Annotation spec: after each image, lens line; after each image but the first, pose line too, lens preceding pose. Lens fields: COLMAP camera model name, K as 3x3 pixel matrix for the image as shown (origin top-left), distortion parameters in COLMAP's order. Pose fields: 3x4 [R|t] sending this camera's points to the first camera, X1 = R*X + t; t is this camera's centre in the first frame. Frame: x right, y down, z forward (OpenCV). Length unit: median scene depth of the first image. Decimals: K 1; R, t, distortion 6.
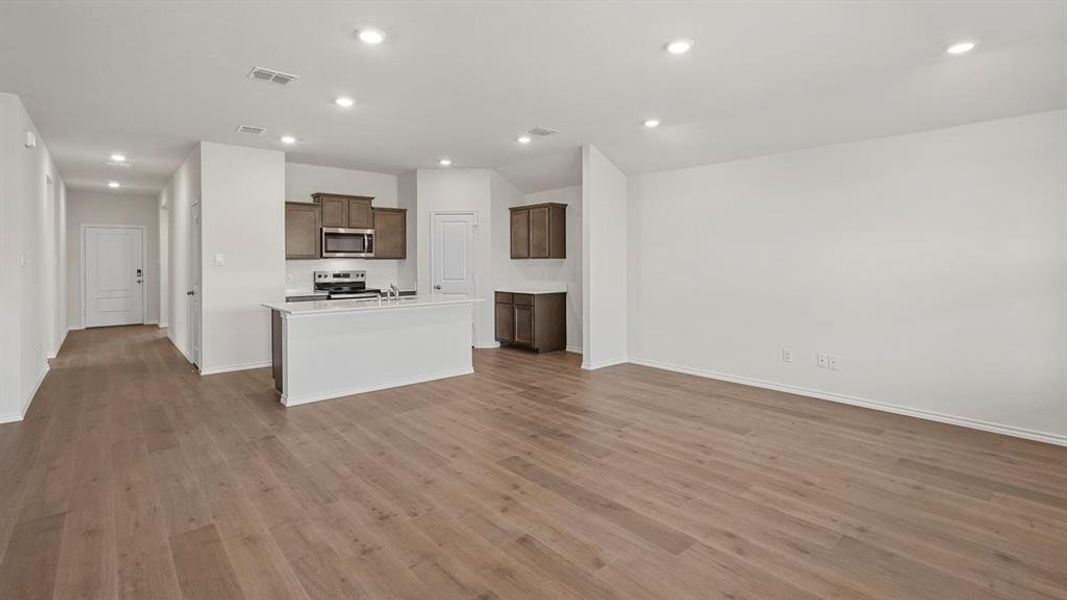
lens RADIAL K [[473.3, 0, 516.2], [0, 473.3, 257.2], [0, 0, 1]] dist [-0.011478, 0.006460]
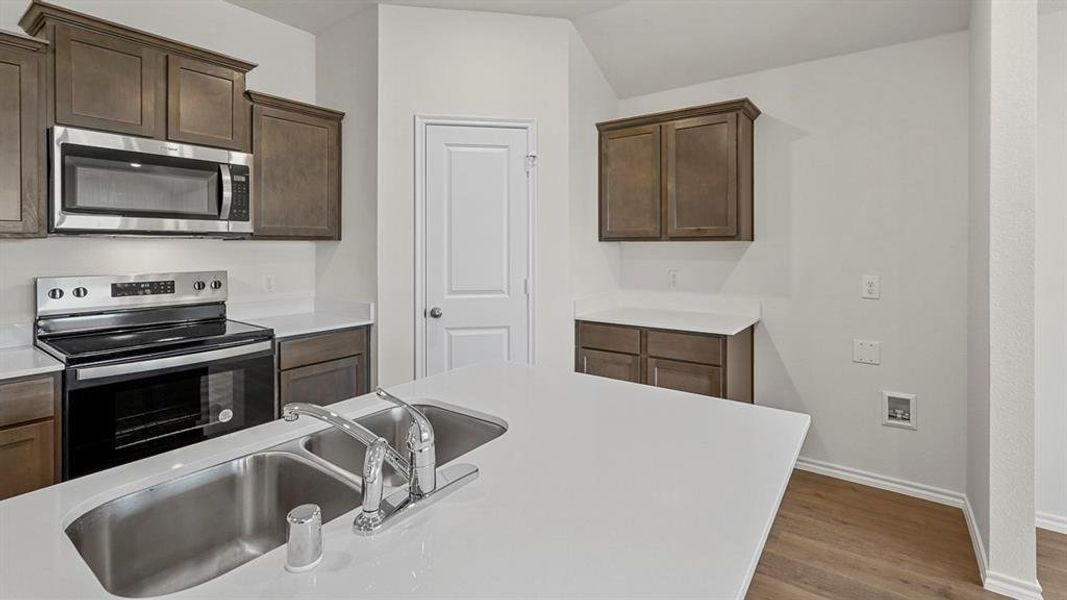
lens RADIAL K [[473.3, 0, 532.1], [0, 473.3, 246.4], [0, 0, 1]] dist [-0.011478, 0.006460]
pose [[0.976749, 0.003248, 0.214361, -0.171189], [-0.004825, 0.999965, 0.006834, 0.005889], [-0.214331, -0.007710, 0.976731, 0.608345]]
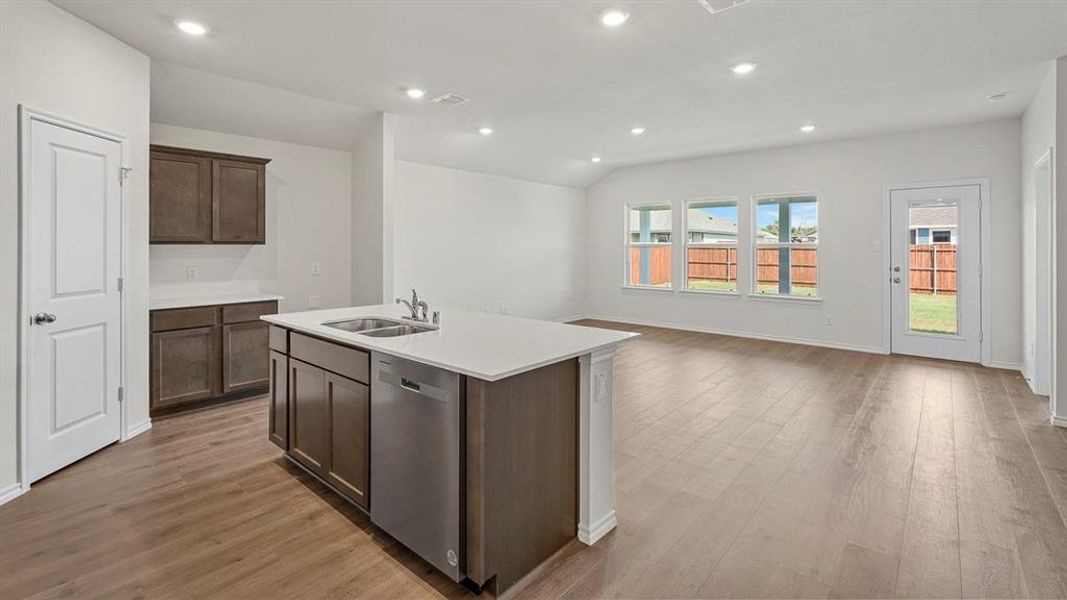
lens RADIAL K [[473.3, 0, 539.1], [0, 473.3, 246.9], [0, 0, 1]] dist [-0.011478, 0.006460]
pose [[-0.138506, 0.003185, 0.990357, -0.583595], [-0.009294, 0.999947, -0.004516, 0.005507], [-0.990318, -0.009830, -0.138469, 0.670854]]
